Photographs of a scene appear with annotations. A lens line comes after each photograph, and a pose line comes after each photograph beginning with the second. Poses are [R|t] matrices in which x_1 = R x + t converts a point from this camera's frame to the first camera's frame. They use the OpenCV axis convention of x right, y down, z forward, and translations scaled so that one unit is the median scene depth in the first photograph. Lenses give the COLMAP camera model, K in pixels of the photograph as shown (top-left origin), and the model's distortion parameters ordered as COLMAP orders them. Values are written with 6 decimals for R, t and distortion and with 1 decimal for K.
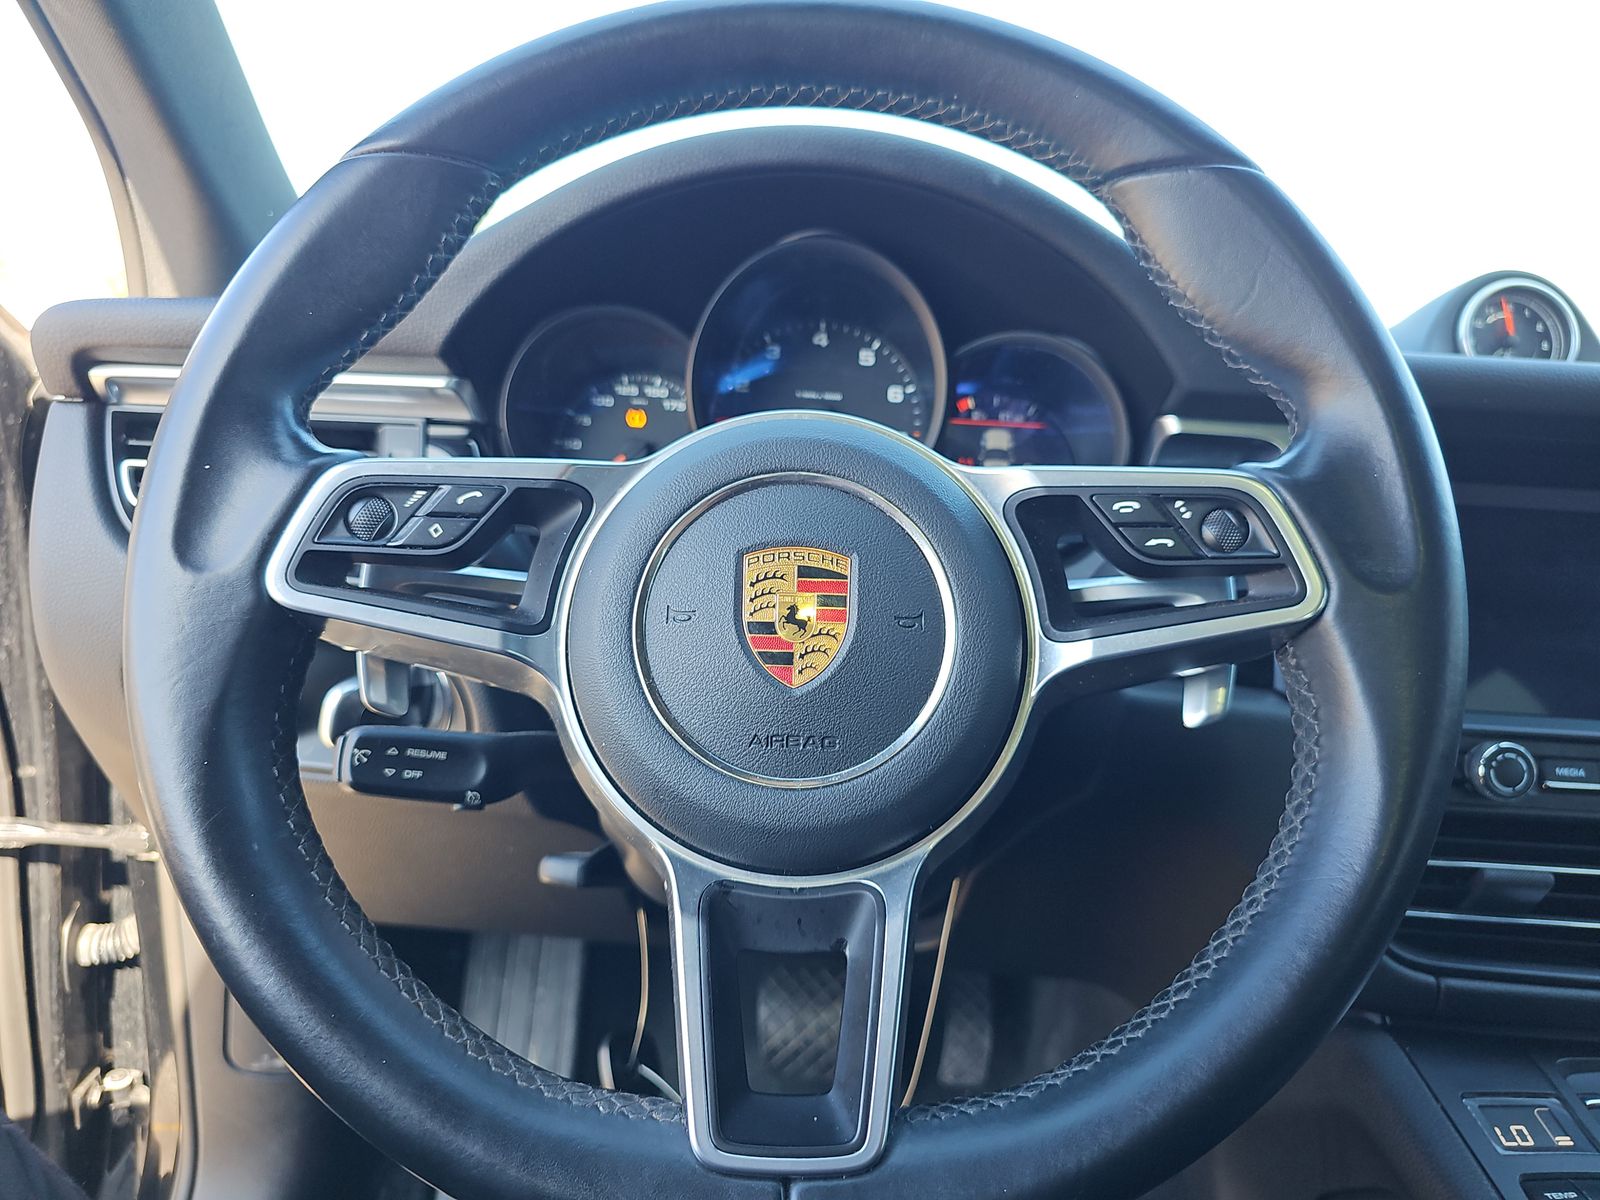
lens RADIAL K [[1073.6, 0, 802.1], [0, 1073.6, 620.2], [0, 0, 1]] dist [0.002561, -0.009058]
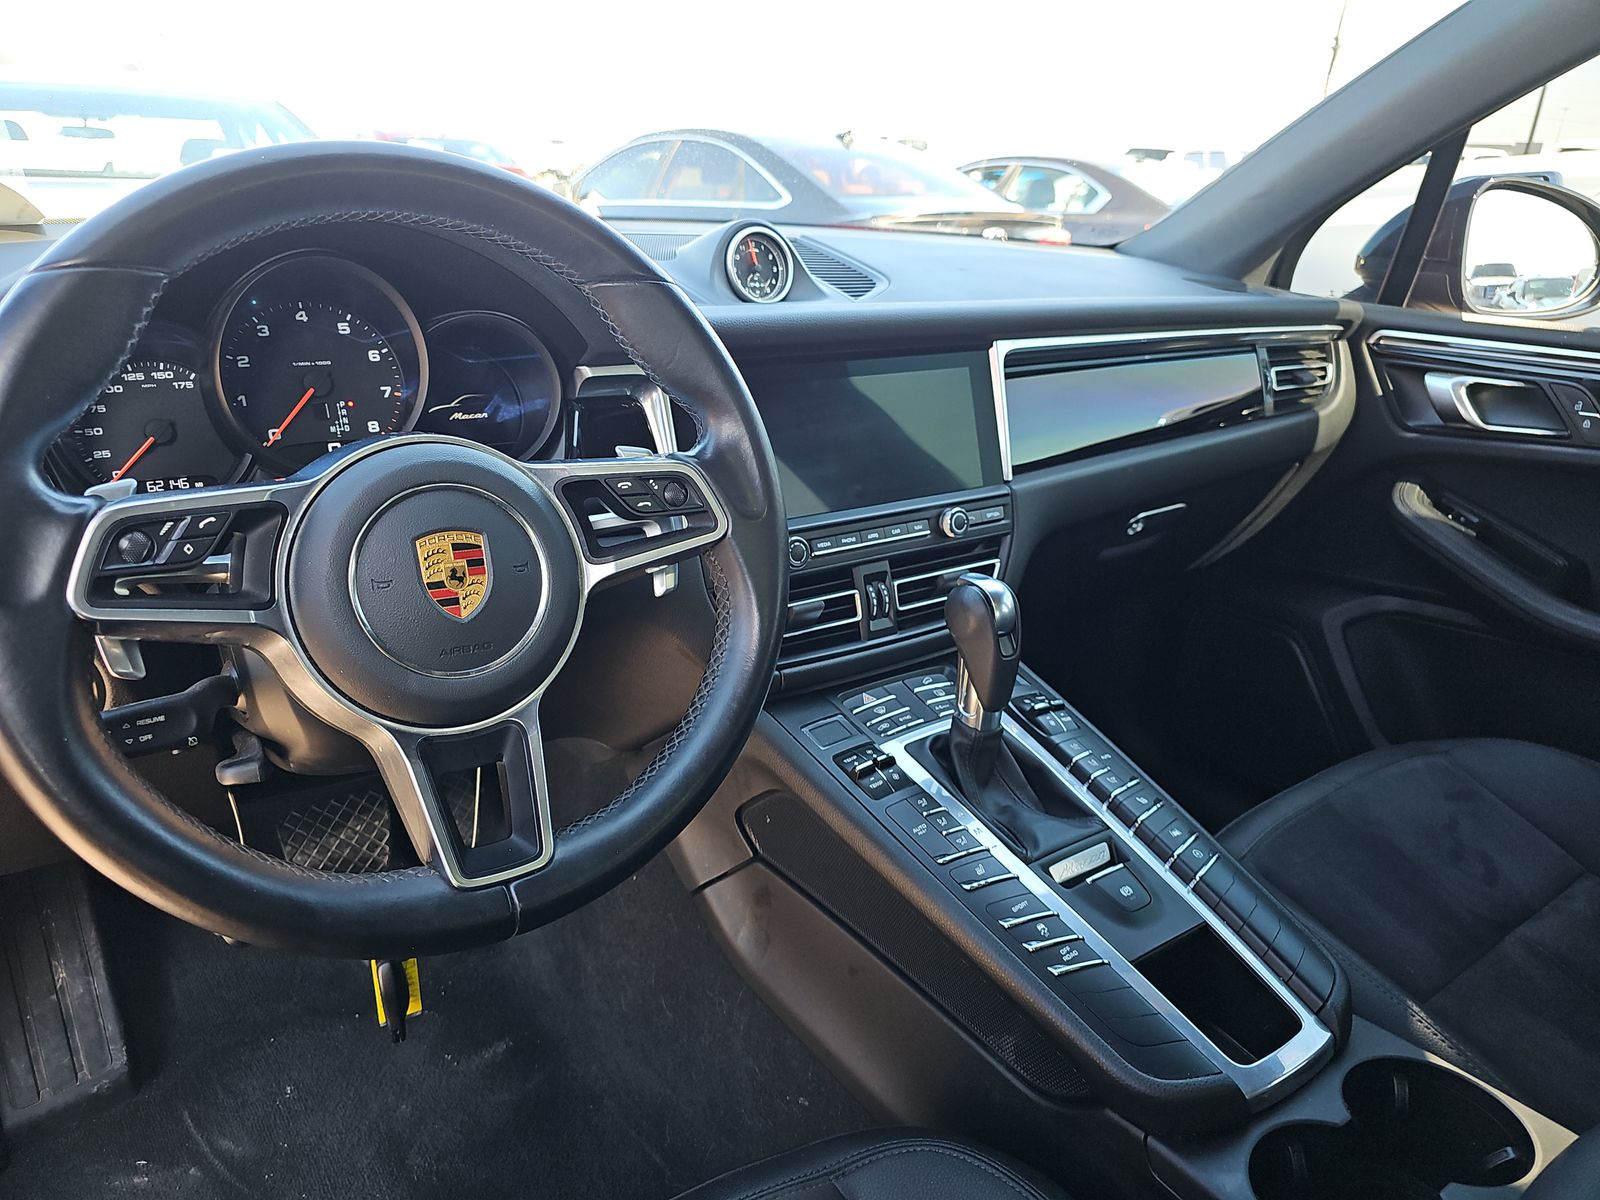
lens RADIAL K [[1073.6, 0, 809.5], [0, 1073.6, 606.1], [0, 0, 1]] dist [0.002561, -0.009058]
pose [[0.796132, -0.239433, 0.555739, -0.286202], [0.124932, 0.963640, 0.236198, -0.159470], [-0.592086, -0.118615, 0.797098, -0.378158]]
